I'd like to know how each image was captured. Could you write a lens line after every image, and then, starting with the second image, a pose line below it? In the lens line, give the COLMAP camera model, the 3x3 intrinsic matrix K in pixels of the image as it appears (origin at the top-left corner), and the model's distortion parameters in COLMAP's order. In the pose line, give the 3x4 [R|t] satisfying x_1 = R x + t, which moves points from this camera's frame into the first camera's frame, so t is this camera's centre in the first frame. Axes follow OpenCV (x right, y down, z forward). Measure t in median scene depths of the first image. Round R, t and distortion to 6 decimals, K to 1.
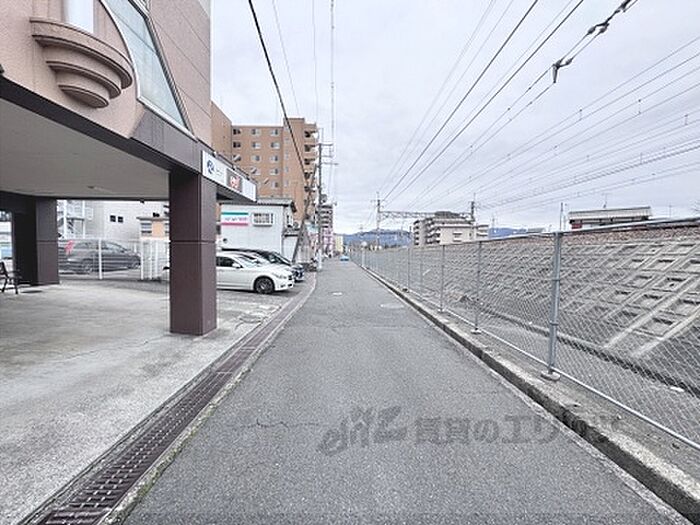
lens RADIAL K [[275.2, 0, 348.6], [0, 275.2, 264.1], [0, 0, 1]] dist [-0.004052, -0.000382]
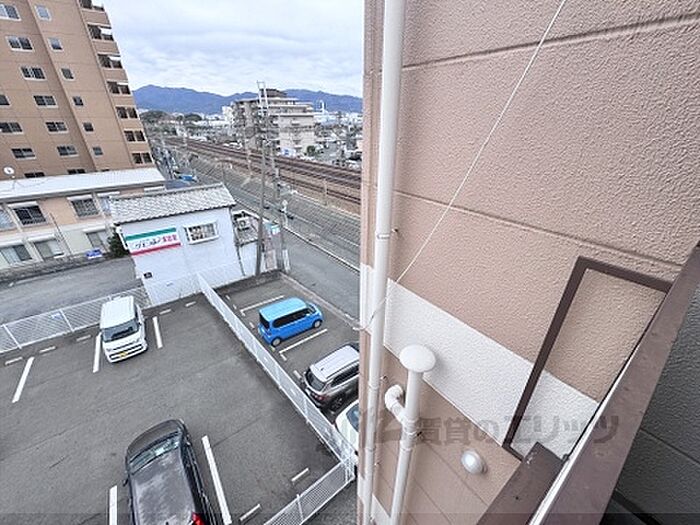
lens RADIAL K [[275.2, 0, 349.1], [0, 275.2, 264.0], [0, 0, 1]] dist [-0.004052, -0.000382]
pose [[0.797960, -0.300017, 0.522733, -0.402221], [0.050865, 0.897732, 0.437597, -0.372382], [-0.600560, -0.322596, 0.731614, 0.249506]]
